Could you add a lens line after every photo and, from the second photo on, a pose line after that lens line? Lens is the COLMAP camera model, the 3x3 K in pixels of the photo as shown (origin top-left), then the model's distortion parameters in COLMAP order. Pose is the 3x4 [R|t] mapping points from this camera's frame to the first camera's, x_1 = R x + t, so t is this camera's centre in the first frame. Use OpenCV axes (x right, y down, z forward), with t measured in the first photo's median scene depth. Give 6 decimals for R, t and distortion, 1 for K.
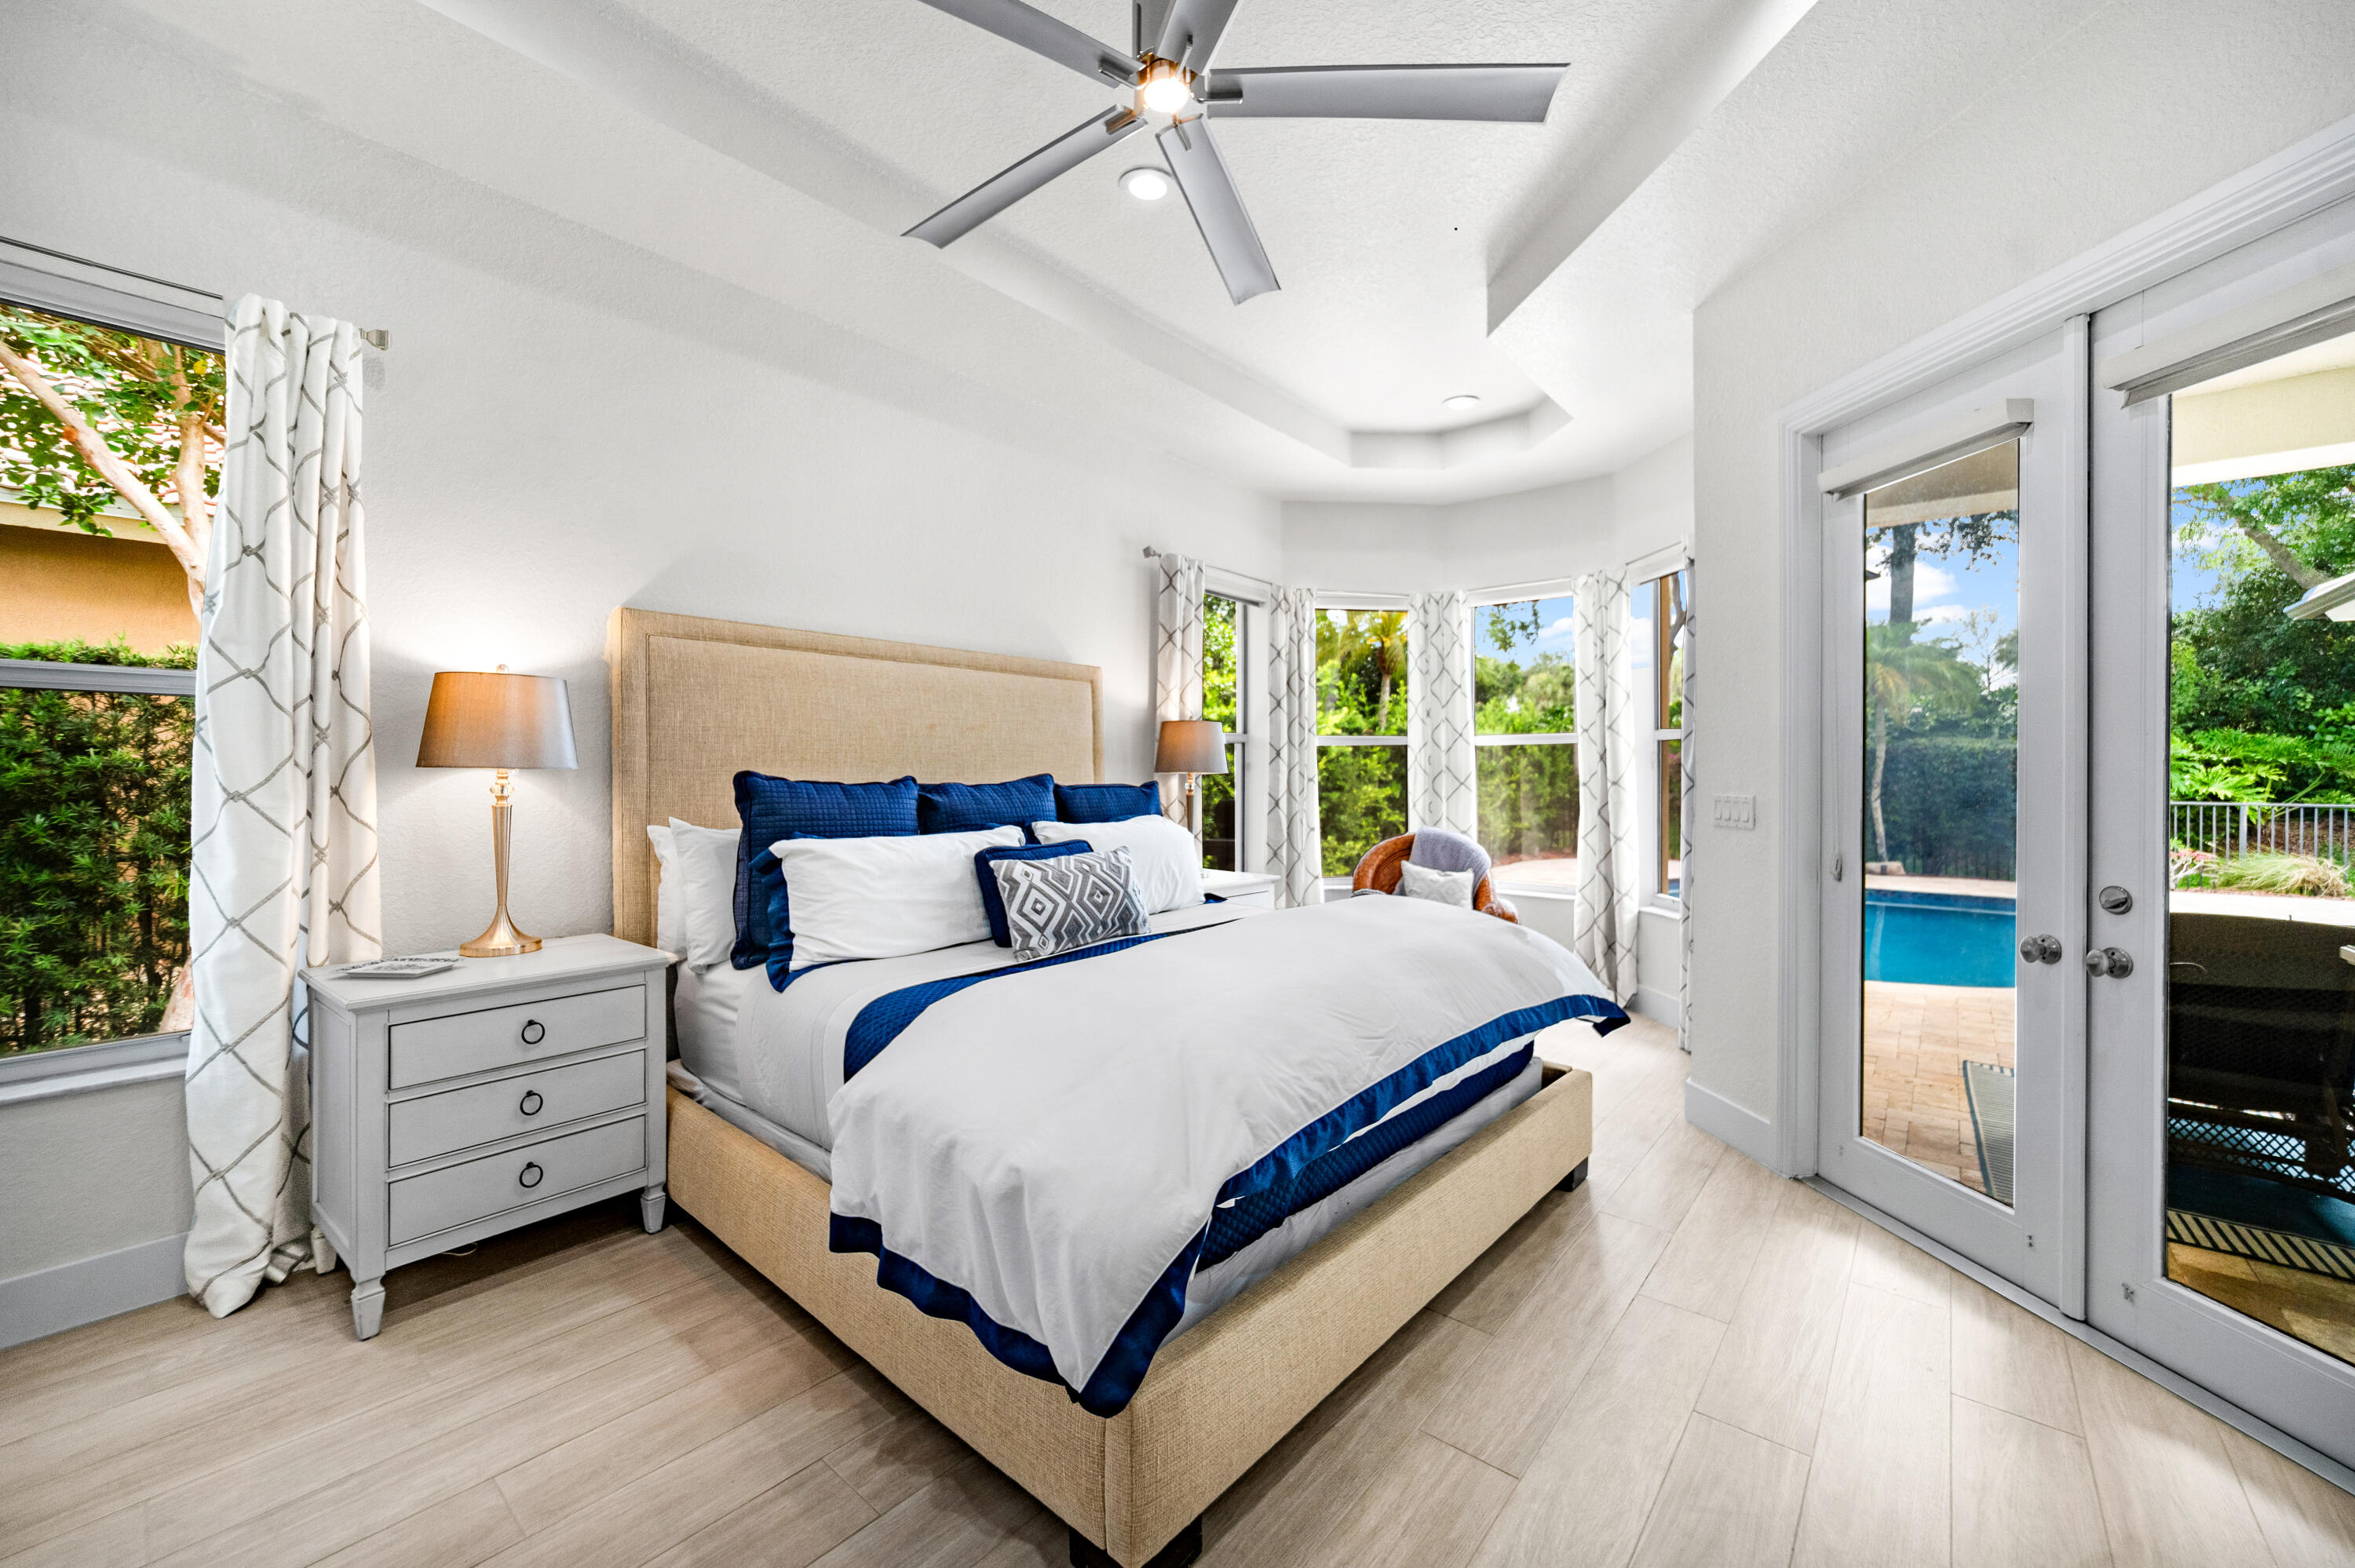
lens RADIAL K [[965.5, 0, 1153.5], [0, 965.5, 766.6], [0, 0, 1]] dist [-0.013178, 0.000297]
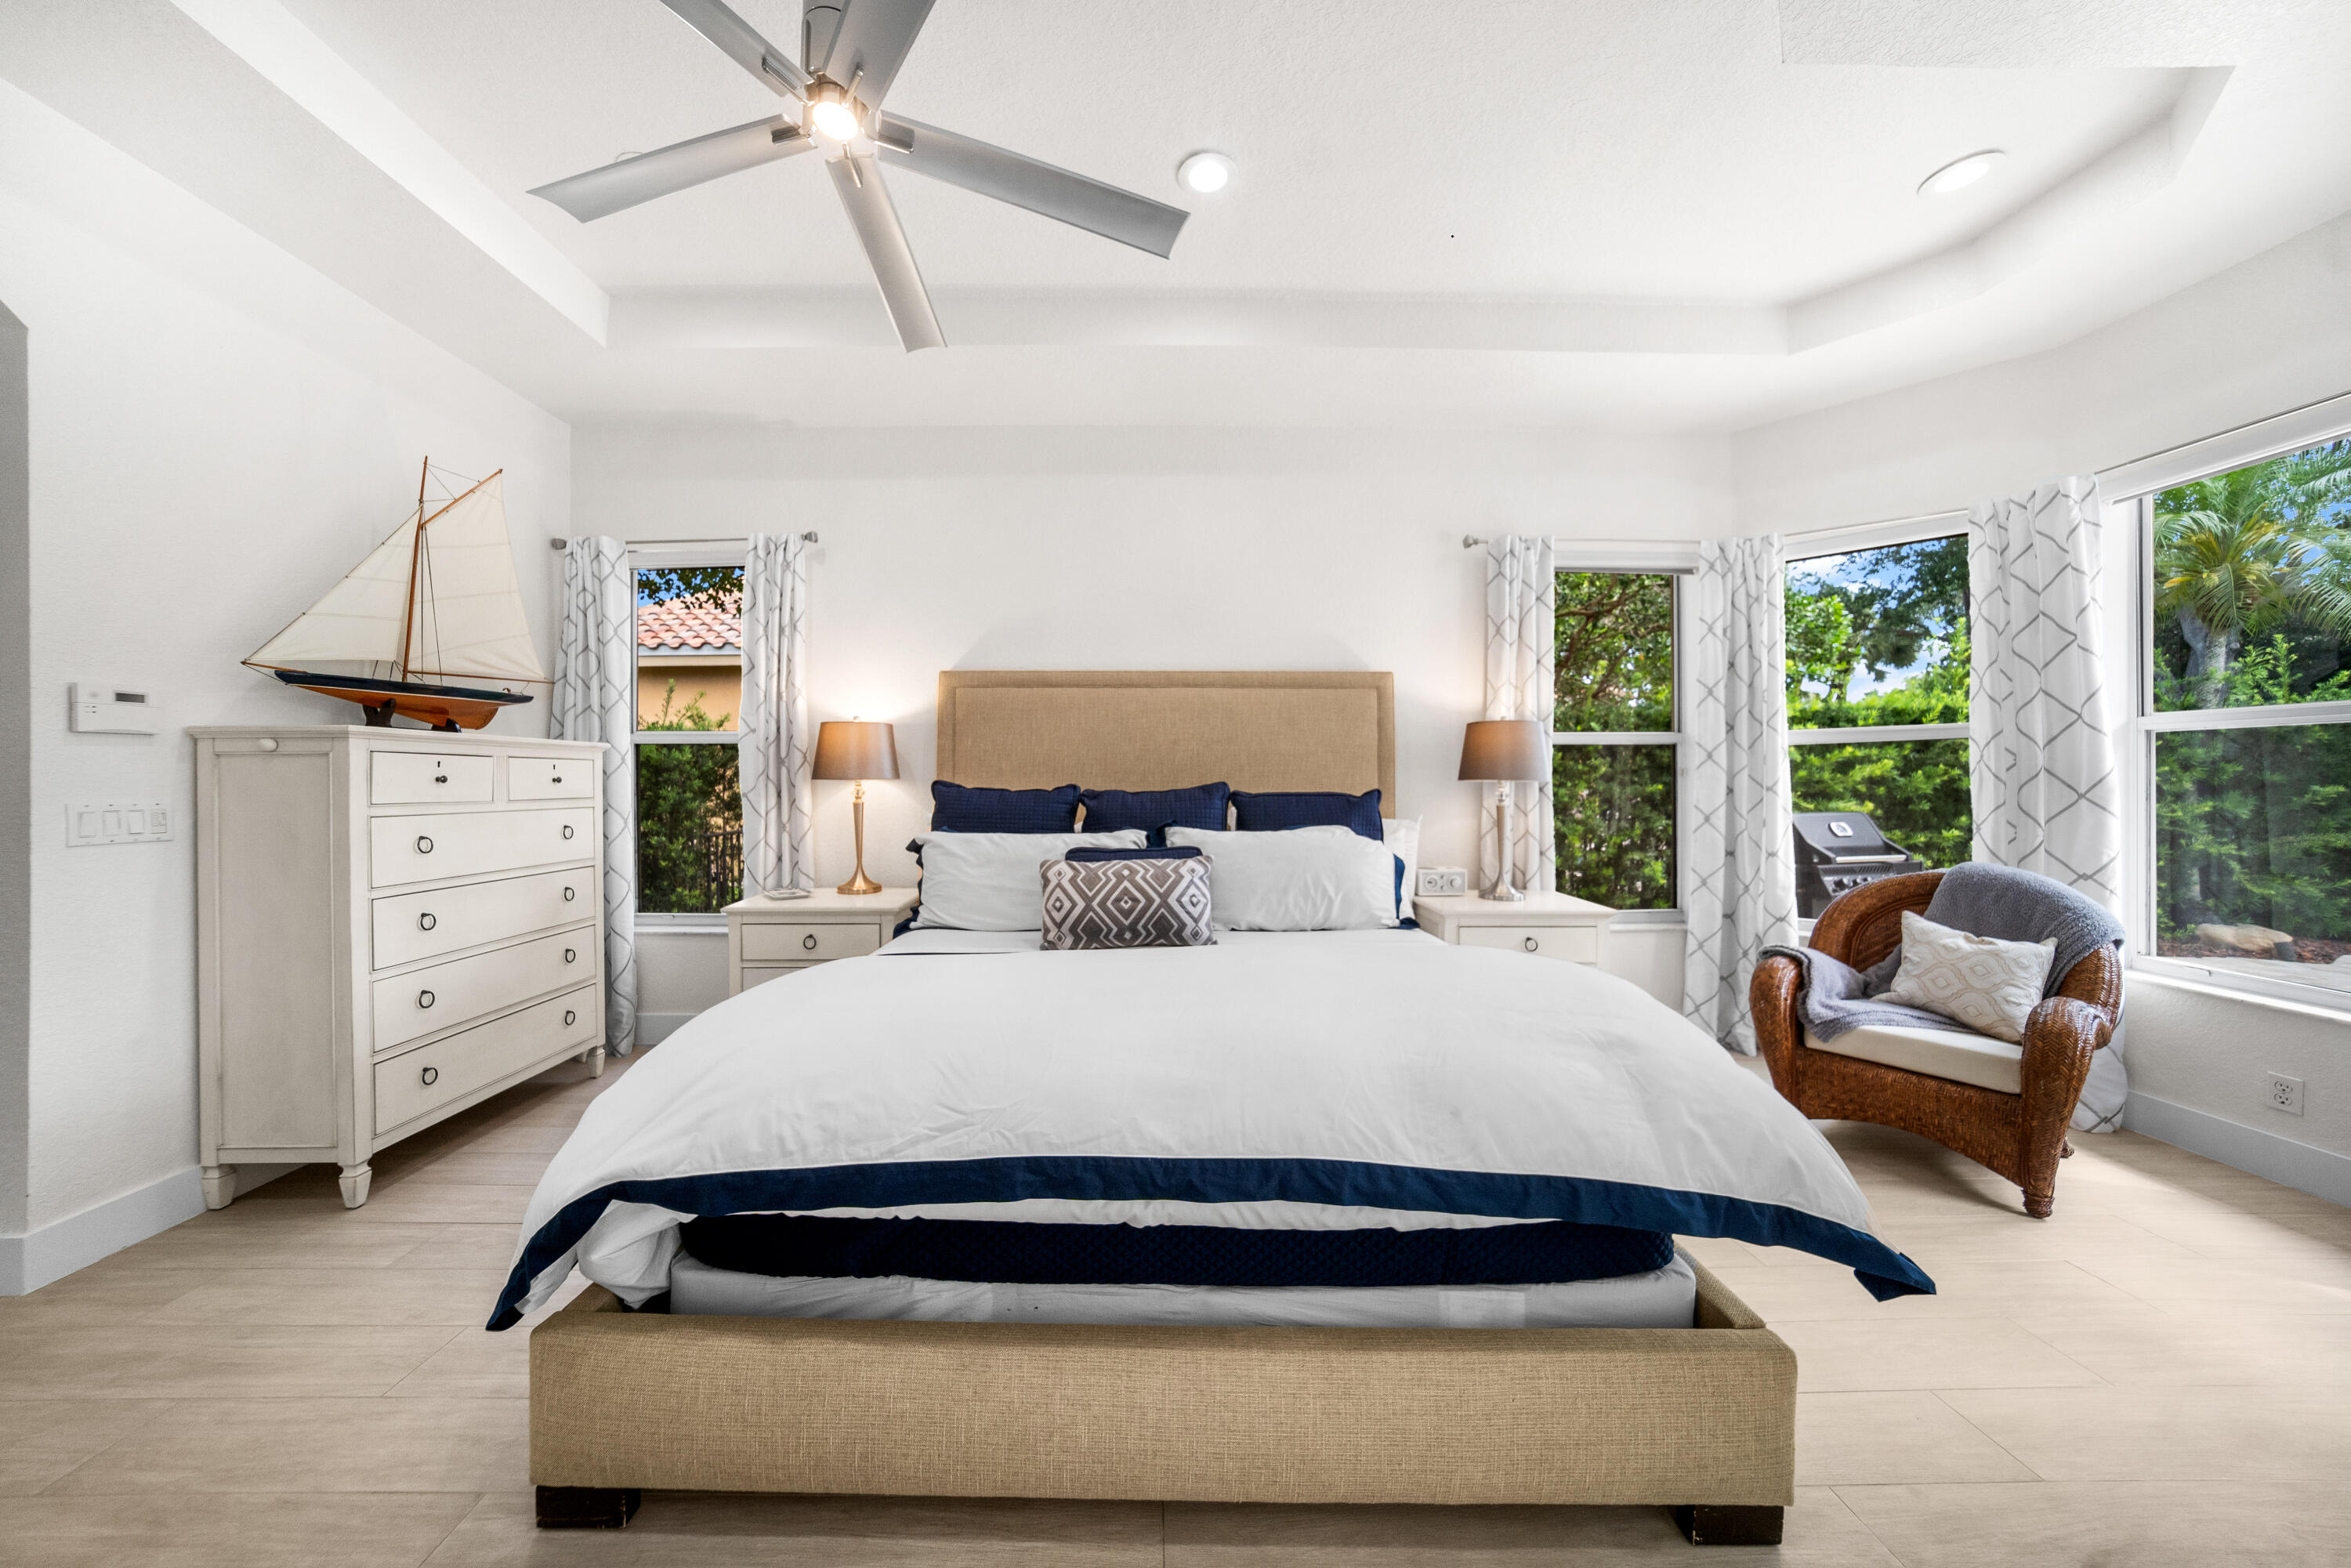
lens RADIAL K [[745.9, 0, 1148.6], [0, 745.9, 782.3], [0, 0, 1]] dist [-0.029822, 0.006683]
pose [[0.649578, -0.003685, -0.760286, 0.530410], [0.007481, 0.999971, 0.001545, 0.007173], [0.760258, -0.006691, 0.649587, 0.487376]]
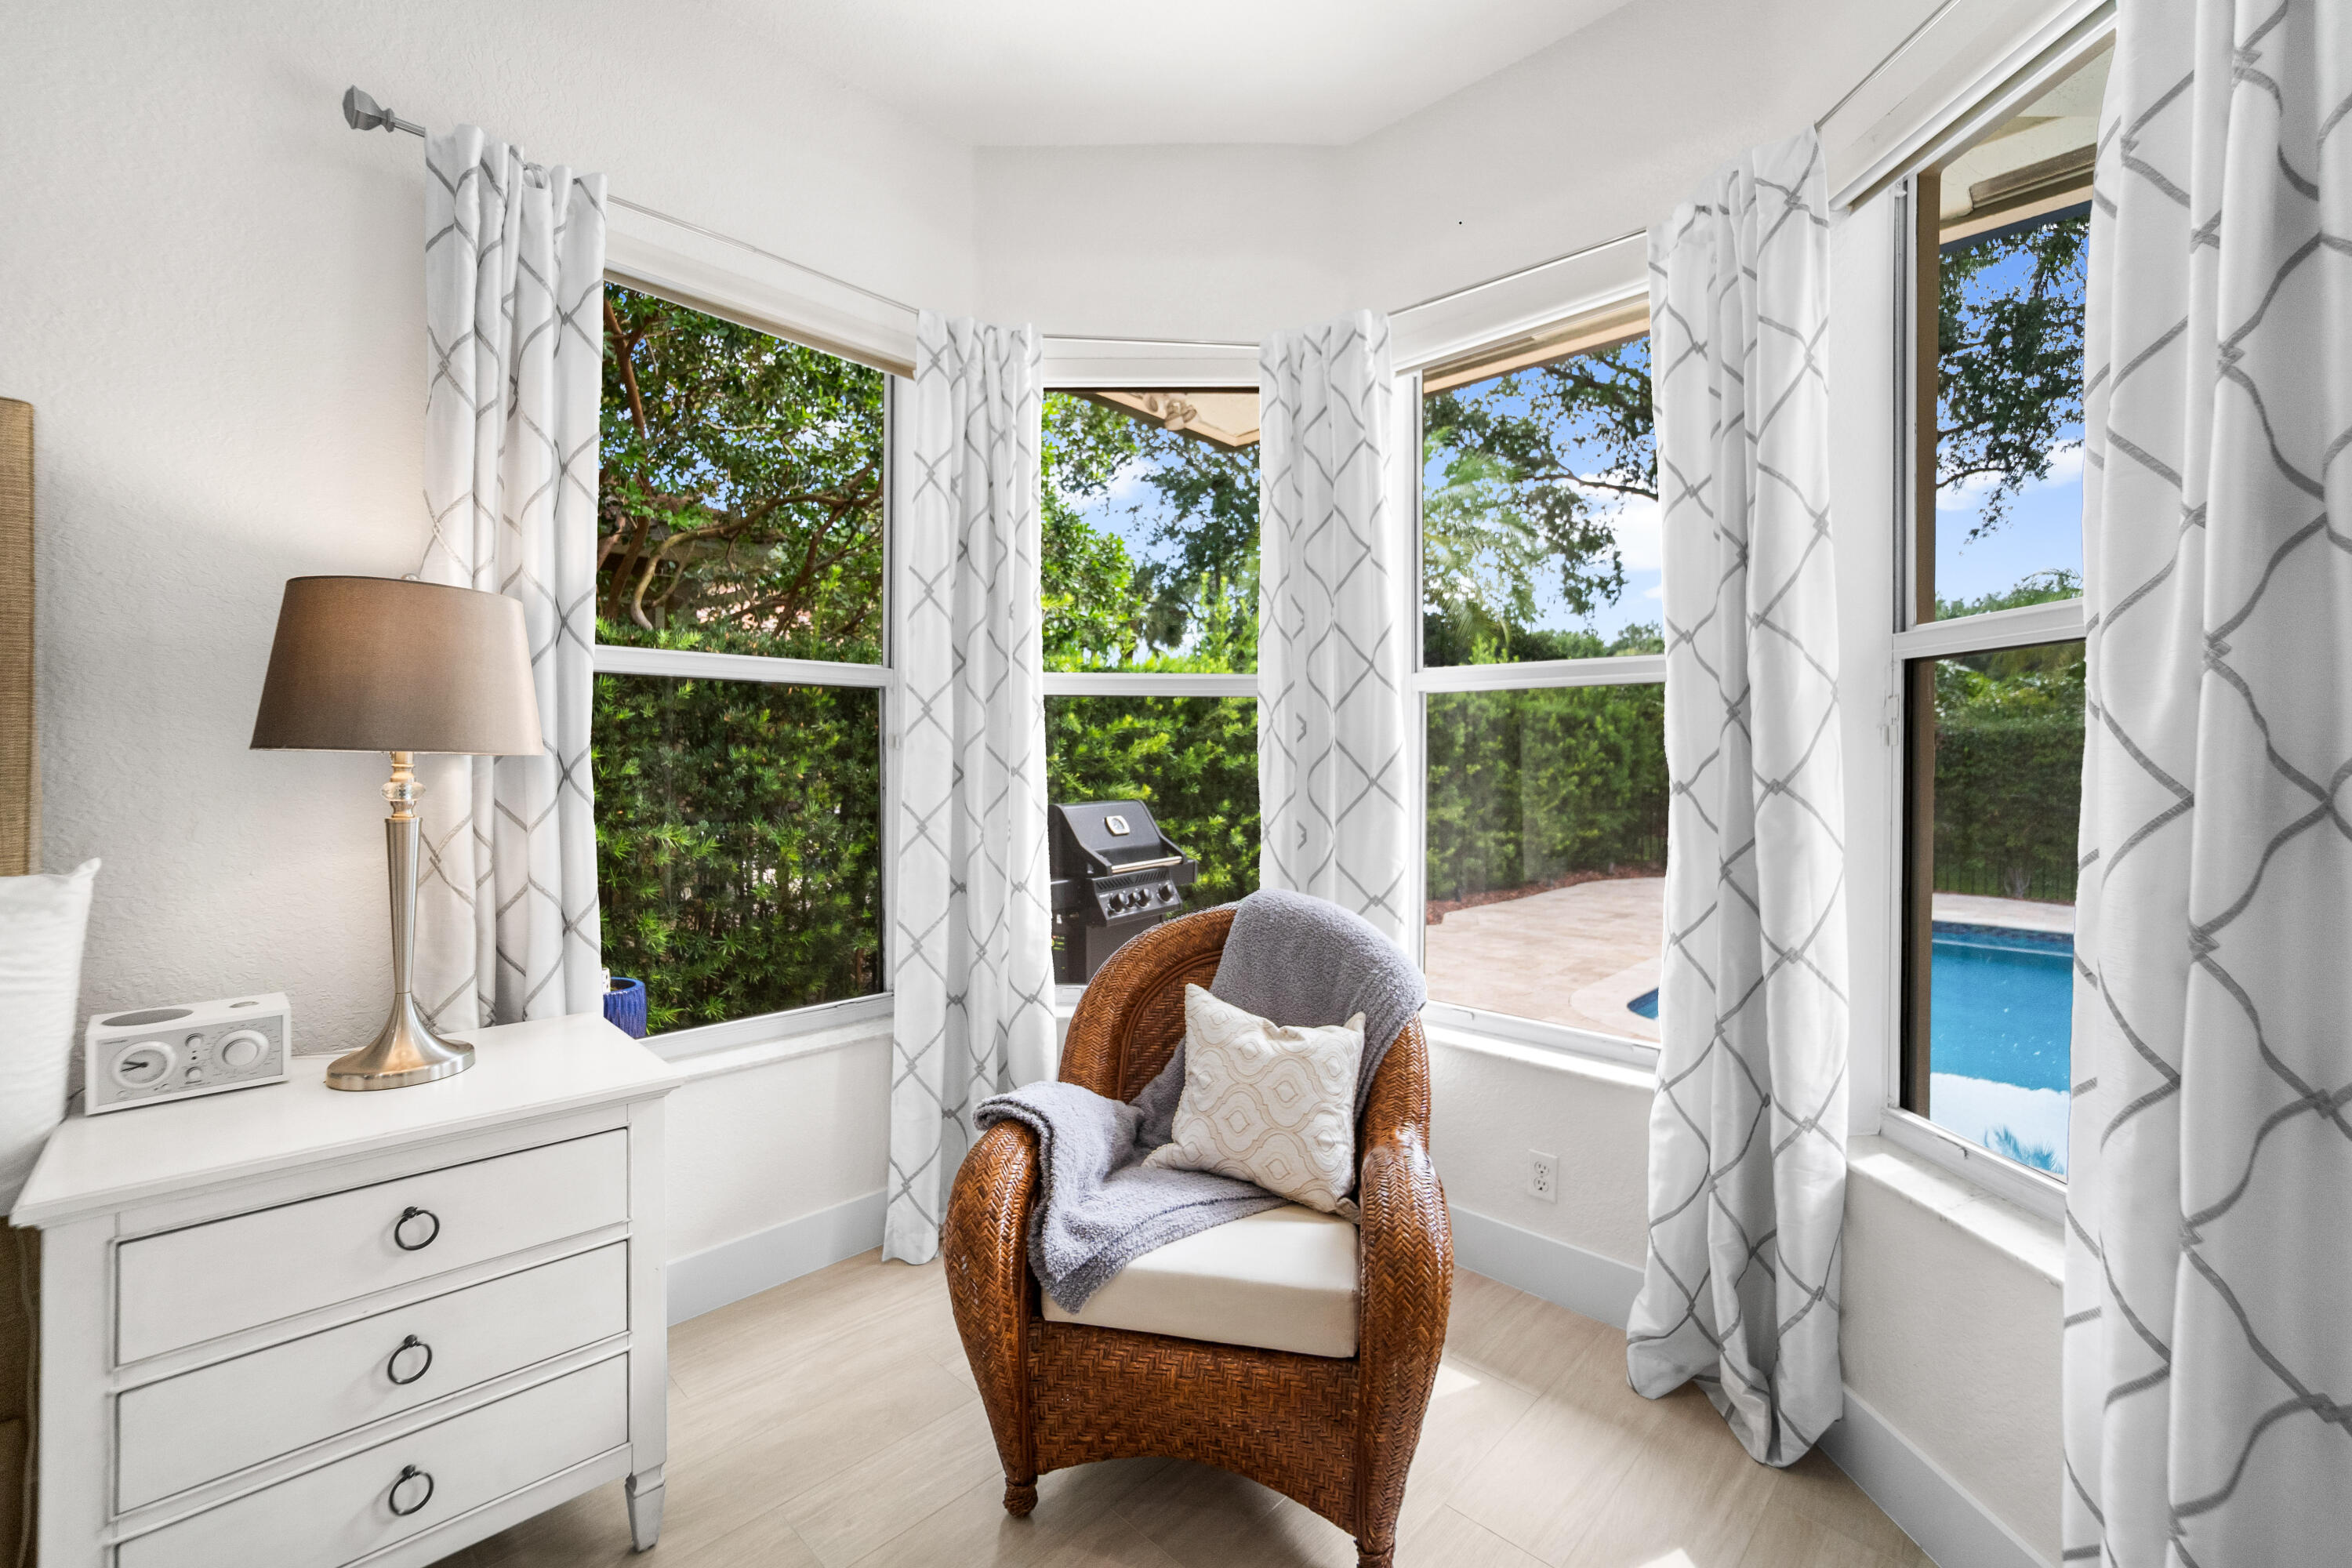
lens RADIAL K [[964.4, 0, 1152.0], [0, 964.4, 766.6], [0, 0, 1]] dist [-0.013178, 0.000297]
pose [[0.996769, 0.002739, -0.080277, 0.482790], [-0.001780, 0.999926, 0.012006, 0.011366], [0.080304, -0.011824, 0.996700, 1.084187]]
